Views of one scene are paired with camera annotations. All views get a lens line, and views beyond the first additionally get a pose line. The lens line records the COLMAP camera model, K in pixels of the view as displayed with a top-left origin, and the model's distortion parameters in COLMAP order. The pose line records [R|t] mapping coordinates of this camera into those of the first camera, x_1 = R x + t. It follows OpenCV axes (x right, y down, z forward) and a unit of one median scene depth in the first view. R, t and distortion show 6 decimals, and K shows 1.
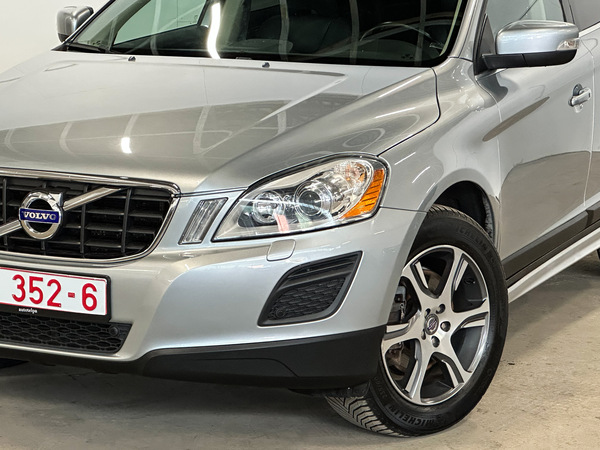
lens RADIAL K [[1746.4, 0, 300.0], [0, 1746.4, 225.0], [0, 0, 1]] dist [-0.452716, 13.022268]
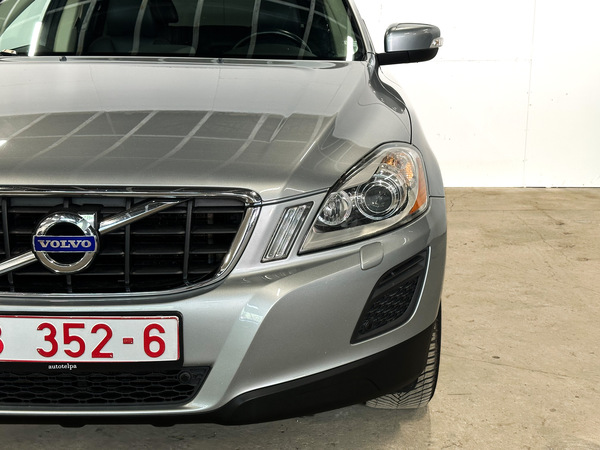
lens RADIAL K [[835.2, 0, 300.0], [0, 835.2, 225.0], [0, 0, 1]] dist [0.154100, -0.103057]
pose [[0.908022, -0.096571, 0.407639, -0.208430], [0.075426, 0.994853, 0.067670, -0.031584], [-0.412076, -0.030699, 0.910632, 0.613651]]
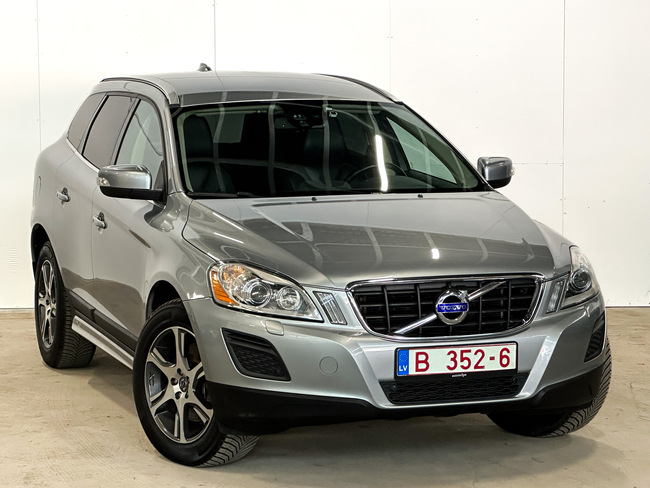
lens RADIAL K [[1891.9, 0, 325.0], [0, 1891.9, 244.0], [0, 0, 1]] dist [-0.452716, 13.022268]
pose [[0.701769, -0.080022, 0.707896, -1.297798], [0.129764, 0.991406, -0.016570, -0.044423], [-0.700487, 0.103488, 0.706122, -0.005748]]
